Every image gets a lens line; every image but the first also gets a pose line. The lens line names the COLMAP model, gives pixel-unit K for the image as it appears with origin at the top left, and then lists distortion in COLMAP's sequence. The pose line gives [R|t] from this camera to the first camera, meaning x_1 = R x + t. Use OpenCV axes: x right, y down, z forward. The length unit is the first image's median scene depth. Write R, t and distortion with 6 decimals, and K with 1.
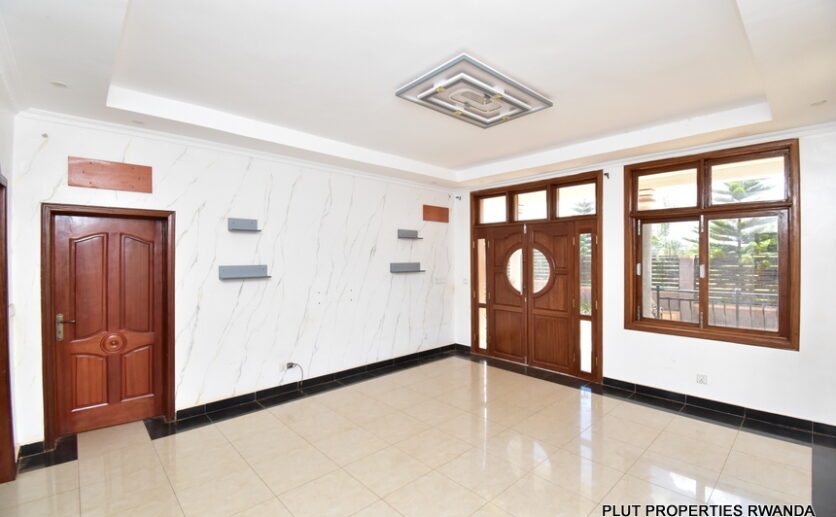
lens RADIAL K [[374.9, 0, 399.0], [0, 374.9, 248.1], [0, 0, 1]] dist [0.014873, -0.026489]
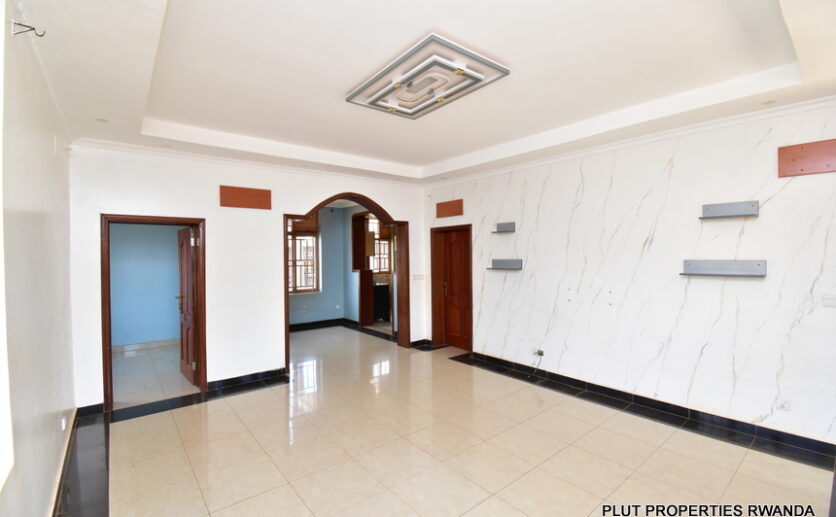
lens RADIAL K [[364.3, 0, 417.4], [0, 364.3, 256.9], [0, 0, 1]] dist [0.017383, -0.023651]
pose [[-0.052289, 0.009779, -0.998584, 0.812425], [0.035567, 0.999336, 0.007924, 0.016624], [0.997998, -0.035102, -0.052602, 0.747457]]
